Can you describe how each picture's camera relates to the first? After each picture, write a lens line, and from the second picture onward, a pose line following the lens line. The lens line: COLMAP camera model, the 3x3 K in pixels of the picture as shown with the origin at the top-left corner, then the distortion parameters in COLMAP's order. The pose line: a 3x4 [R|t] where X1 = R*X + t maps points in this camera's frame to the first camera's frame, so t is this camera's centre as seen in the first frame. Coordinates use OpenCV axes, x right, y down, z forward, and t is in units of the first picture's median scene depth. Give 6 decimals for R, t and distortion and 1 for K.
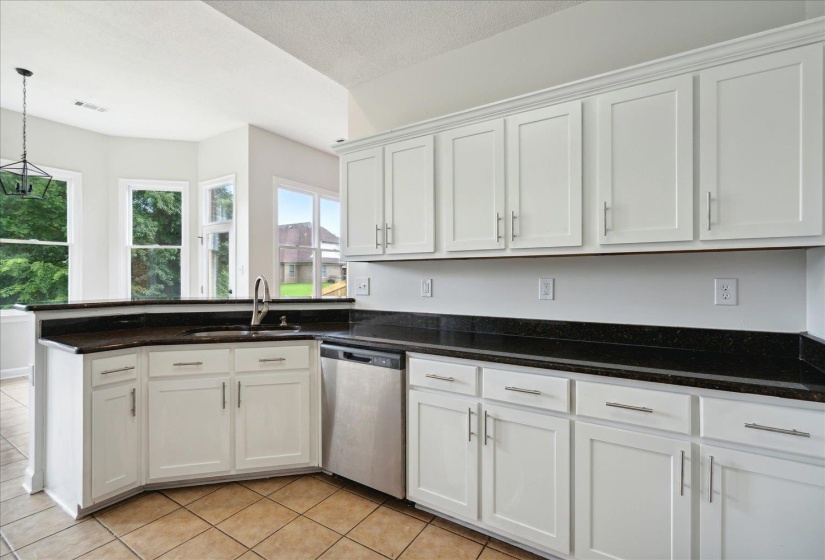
lens RADIAL K [[379.0, 0, 411.0], [0, 379.0, 275.6], [0, 0, 1]] dist [-0.002844, 0.000078]
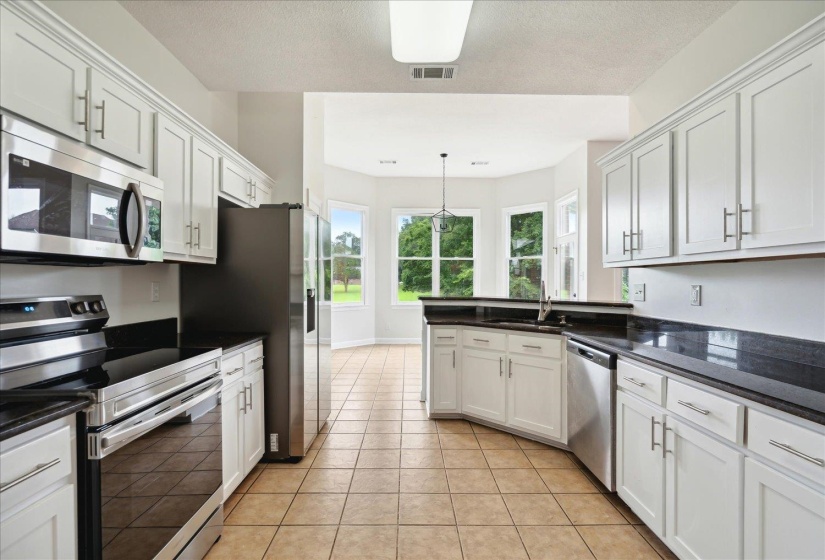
lens RADIAL K [[377.5, 0, 409.9], [0, 377.5, 280.3], [0, 0, 1]] dist [-0.002455, 0.000271]
pose [[0.556658, 0.002610, -0.830738, 0.466637], [-0.003722, 0.999993, 0.000648, -0.000624], [0.830734, 0.002731, 0.556664, -0.050269]]
